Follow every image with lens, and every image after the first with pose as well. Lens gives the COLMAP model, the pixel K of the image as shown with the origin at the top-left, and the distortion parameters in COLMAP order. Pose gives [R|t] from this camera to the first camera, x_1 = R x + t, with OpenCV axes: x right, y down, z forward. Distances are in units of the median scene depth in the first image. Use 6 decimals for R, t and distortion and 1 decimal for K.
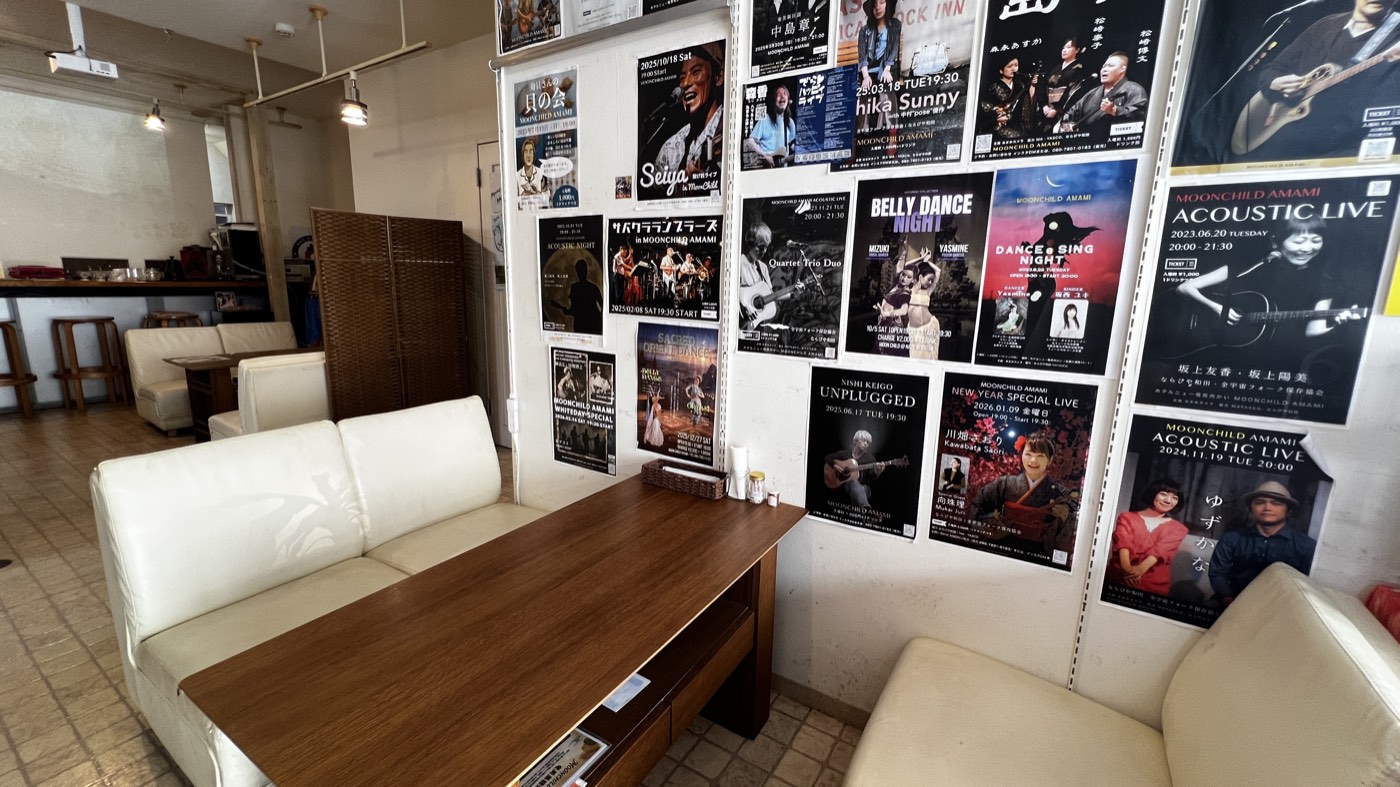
lens RADIAL K [[569.5, 0, 700.1], [0, 569.5, 390.7], [0, 0, 1]] dist [-0.001426, -0.000059]
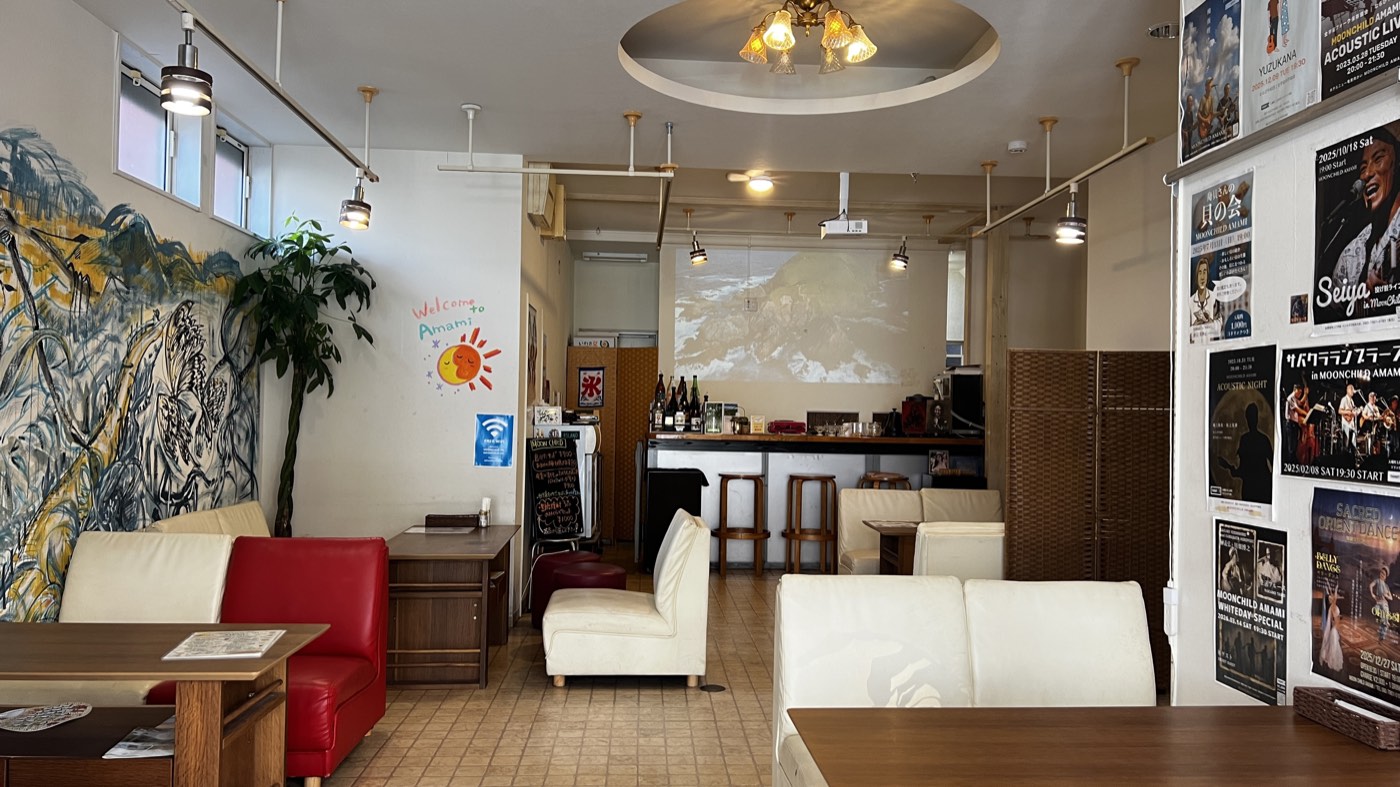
lens RADIAL K [[1055.3, 0, 702.1], [0, 1055.3, 390.9], [0, 0, 1]] dist [0.047308, -0.016296]
pose [[0.589667, -0.033163, -0.806966, 0.482895], [-0.159814, 0.974609, -0.156832, 0.087102], [0.791677, 0.221443, 0.569395, -0.365684]]
